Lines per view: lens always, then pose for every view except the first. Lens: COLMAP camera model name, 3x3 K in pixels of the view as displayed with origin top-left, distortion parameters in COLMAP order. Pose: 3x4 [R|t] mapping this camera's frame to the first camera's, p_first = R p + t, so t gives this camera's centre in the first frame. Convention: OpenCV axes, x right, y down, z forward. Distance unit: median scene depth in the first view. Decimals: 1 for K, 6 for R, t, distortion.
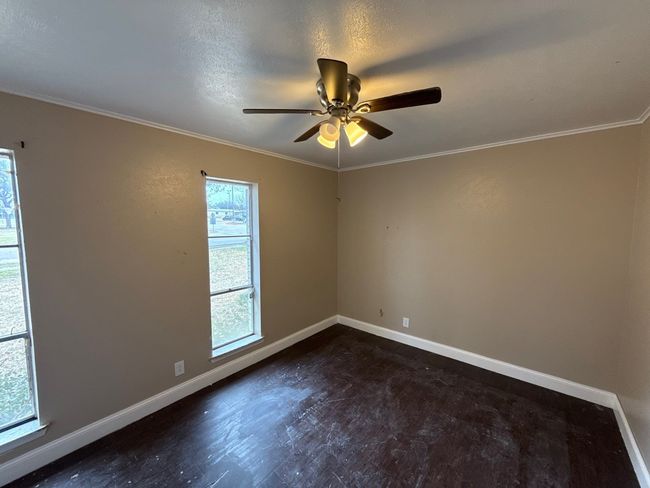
lens RADIAL K [[258.2, 0, 325.0], [0, 258.2, 244.0], [0, 0, 1]] dist [-0.001420, -0.000232]
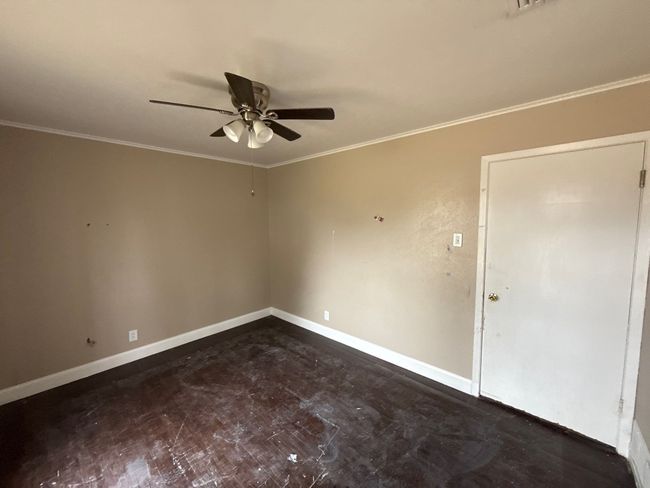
lens RADIAL K [[266.7, 0, 317.1], [0, 266.7, 242.8], [0, 0, 1]] dist [0.000133, -0.000059]
pose [[0.042783, -0.088321, 0.995173, -0.767216], [0.088980, 0.992463, 0.084255, -0.032878], [-0.995114, 0.084946, 0.050319, 0.480774]]
